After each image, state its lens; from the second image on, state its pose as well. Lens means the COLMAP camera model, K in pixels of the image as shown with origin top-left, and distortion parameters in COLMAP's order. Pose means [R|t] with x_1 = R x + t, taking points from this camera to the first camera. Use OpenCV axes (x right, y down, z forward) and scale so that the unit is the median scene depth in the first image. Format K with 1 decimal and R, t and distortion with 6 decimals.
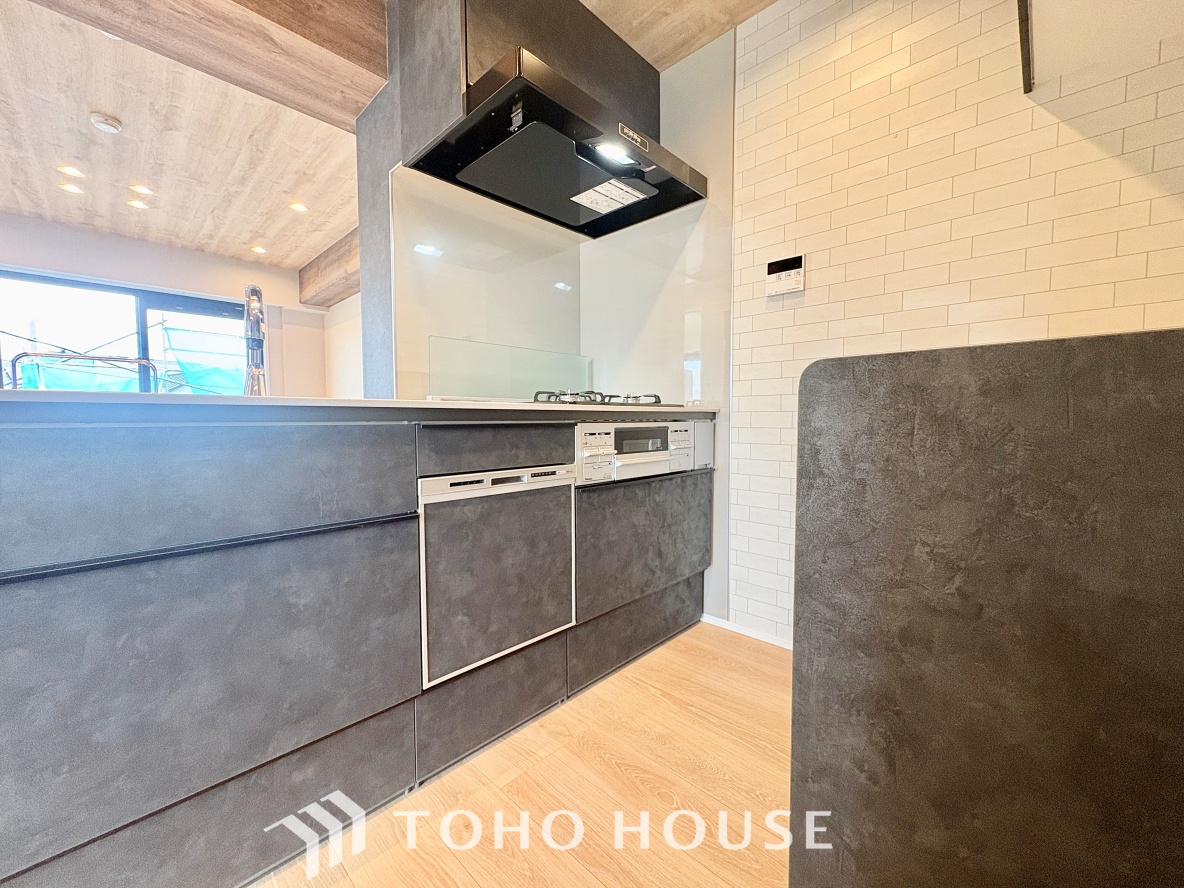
lens RADIAL K [[470.5, 0, 591.1], [0, 470.5, 445.0], [0, 0, 1]] dist [-0.000797, -0.000243]
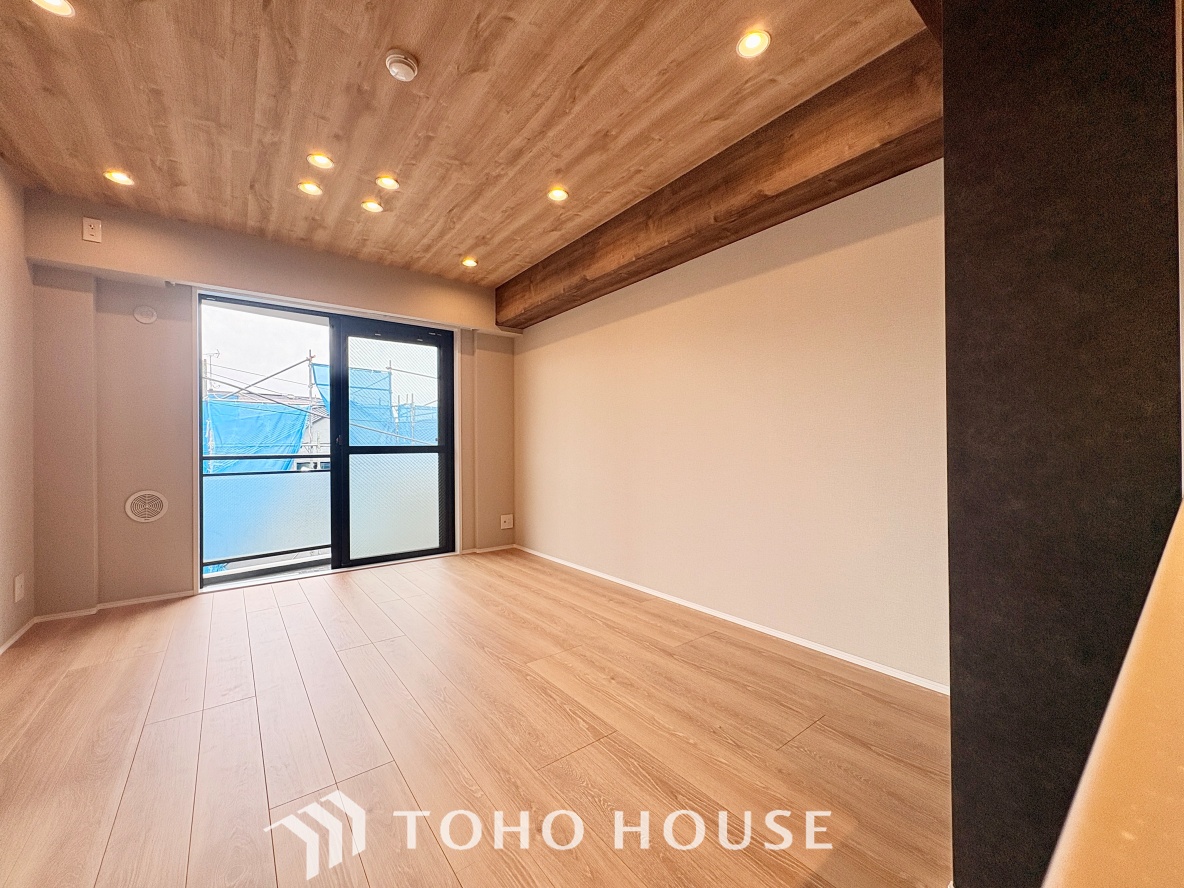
lens RADIAL K [[470.5, 0, 590.0], [0, 470.5, 446.3], [0, 0, 1]] dist [-0.000797, -0.000243]
pose [[0.988468, -0.005349, -0.151337, -0.456807], [-0.002837, 0.998547, -0.053820, -0.045470], [0.151405, 0.053629, 0.987016, 0.258810]]
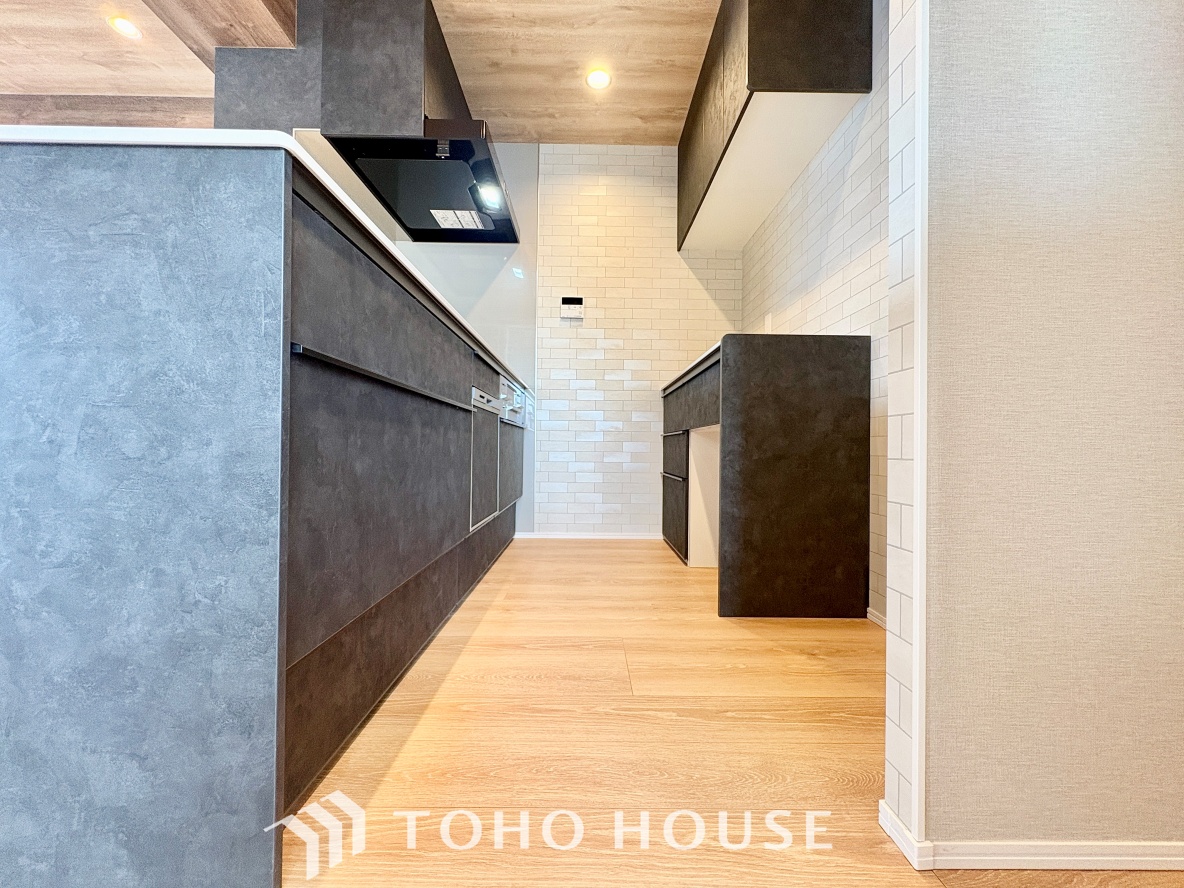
lens RADIAL K [[470.5, 0, 591.5], [0, 470.5, 444.5], [0, 0, 1]] dist [-0.000797, -0.000243]
pose [[0.713584, 0.016821, 0.700368, -0.343946], [0.024572, 0.998496, -0.049017, 0.101338], [-0.700138, 0.052187, 0.712097, -0.097034]]
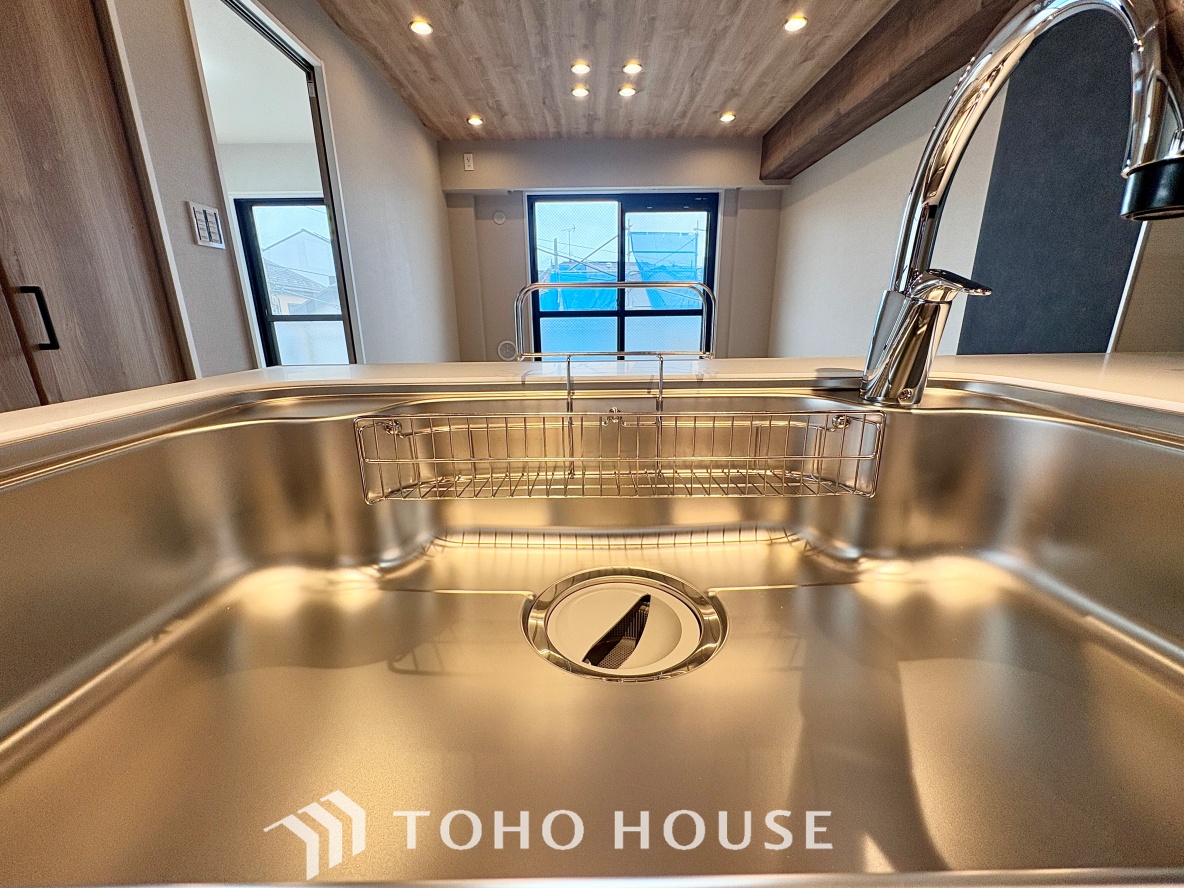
lens RADIAL K [[470.5, 0, 590.2], [0, 470.5, 445.9], [0, 0, 1]] dist [-0.000797, -0.000243]
pose [[0.696327, 0.191077, -0.691822, -0.223650], [-0.028098, 0.970429, 0.239745, -0.044937], [0.717174, -0.147502, 0.681105, 0.195168]]
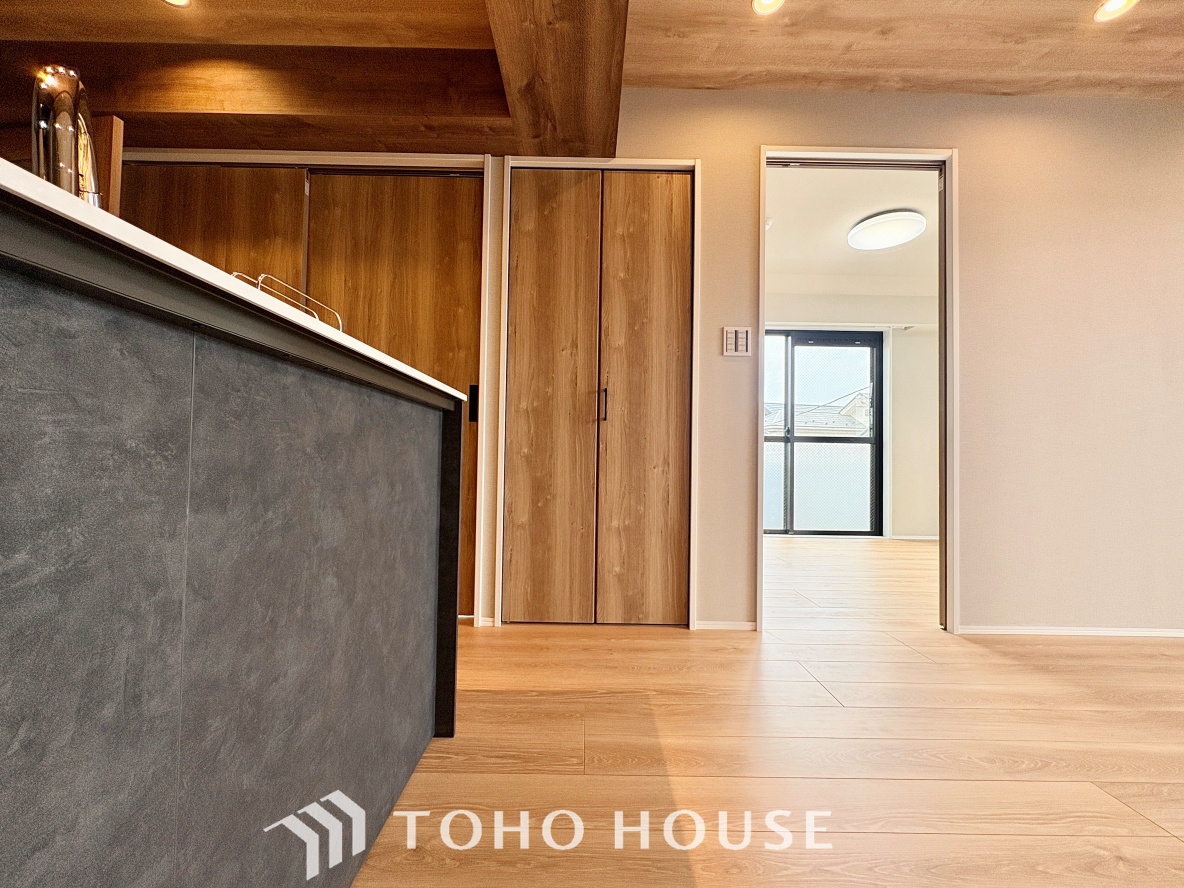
lens RADIAL K [[470.5, 0, 589.6], [0, 470.5, 445.5], [0, 0, 1]] dist [-0.000797, -0.000243]
pose [[-0.720915, -0.026403, -0.692520, -0.283845], [-0.052274, 0.998499, 0.016349, 0.003096], [0.691049, 0.047987, -0.721213, 0.588676]]
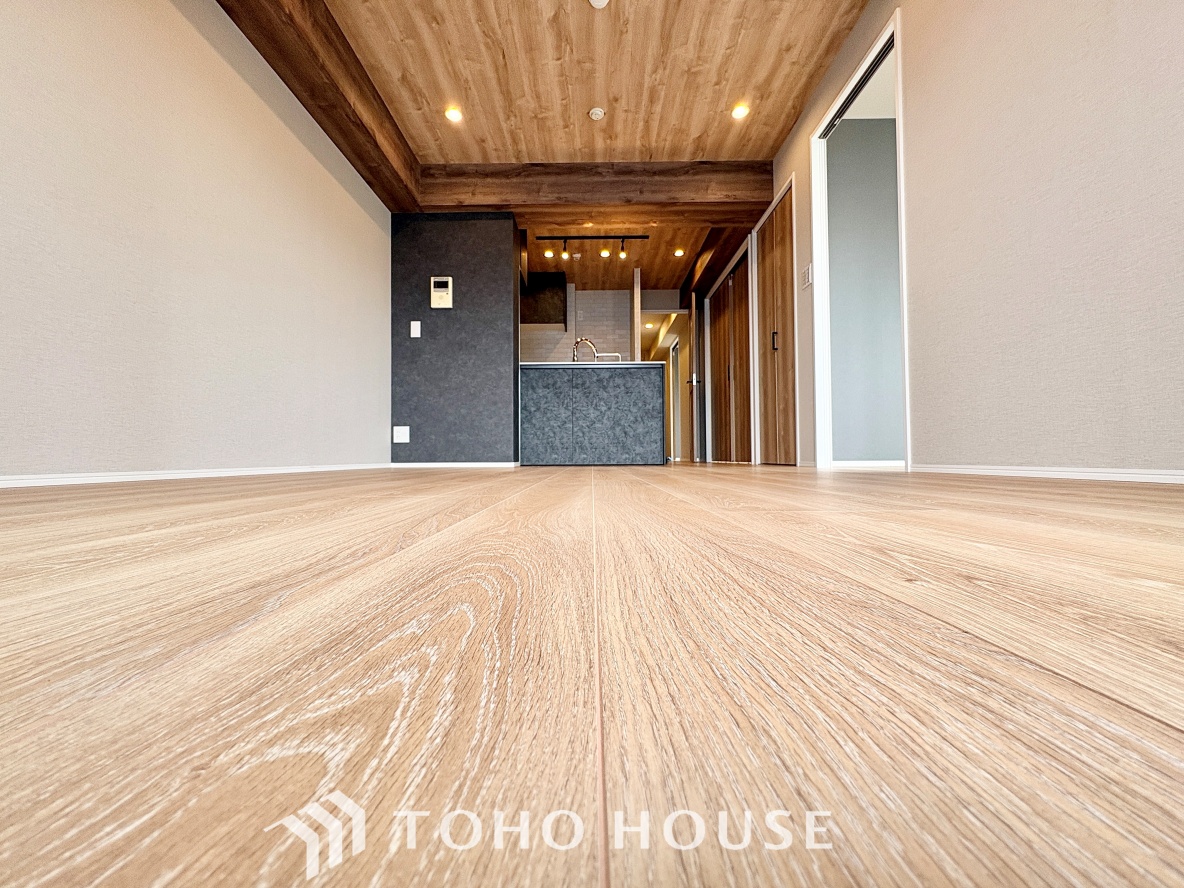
lens RADIAL K [[470.5, 0, 589.9], [0, 470.5, 445.4], [0, 0, 1]] dist [-0.000797, -0.000243]
pose [[-0.687165, 0.025665, 0.726048, -1.215452], [0.048051, 0.998793, 0.010171, 0.168509], [-0.724911, 0.041877, -0.687569, 1.231013]]
